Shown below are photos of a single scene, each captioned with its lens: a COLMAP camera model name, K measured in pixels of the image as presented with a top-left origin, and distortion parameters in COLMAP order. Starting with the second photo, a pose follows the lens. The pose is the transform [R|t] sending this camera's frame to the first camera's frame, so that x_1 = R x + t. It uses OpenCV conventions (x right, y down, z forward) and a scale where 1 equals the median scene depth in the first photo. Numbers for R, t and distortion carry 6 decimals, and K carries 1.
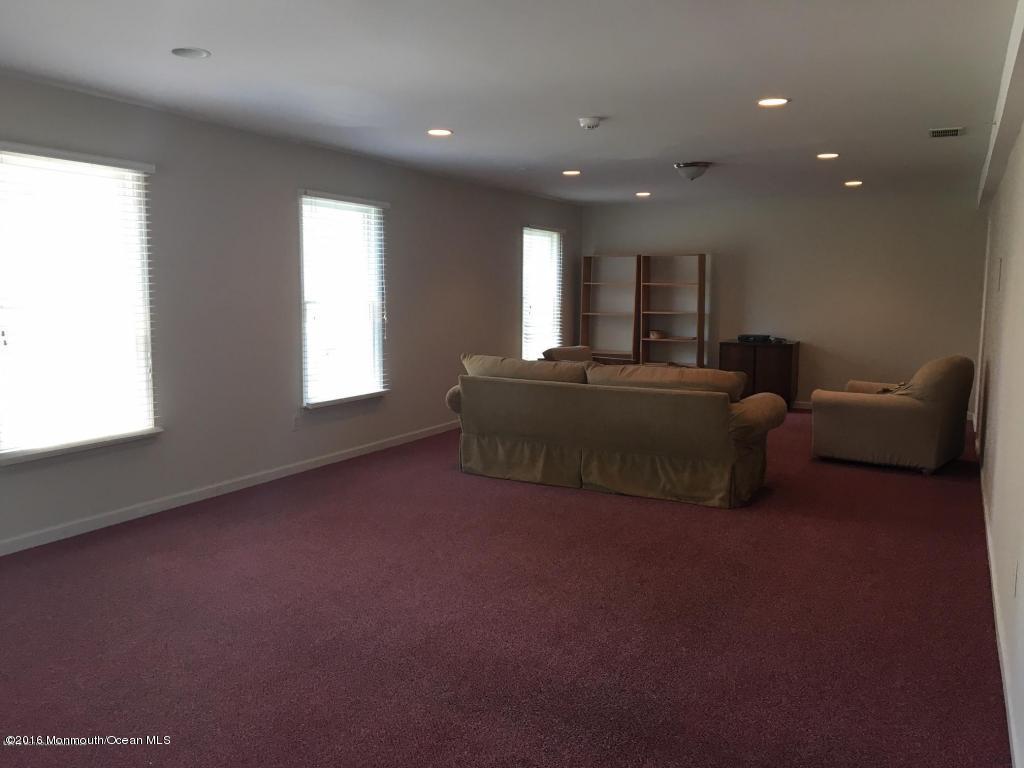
lens RADIAL K [[857.3, 0, 512.0], [0, 857.3, 384.0], [0, 0, 1]] dist [0.081101, 0.000064]
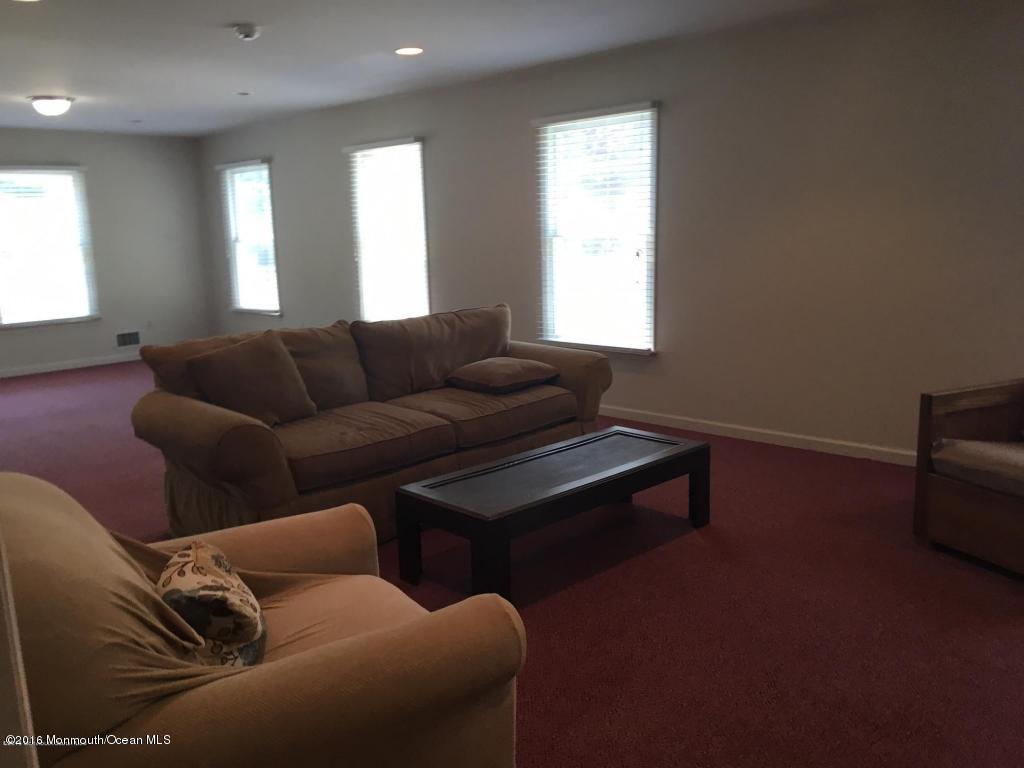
lens RADIAL K [[857.3, 0, 512.0], [0, 857.3, 384.0], [0, 0, 1]] dist [0.081101, 0.000064]
pose [[-0.375151, 0.199141, -0.905320, 0.694568], [-0.066601, 0.968336, 0.240601, -0.164215], [0.924568, 0.150557, -0.350010, 1.325637]]
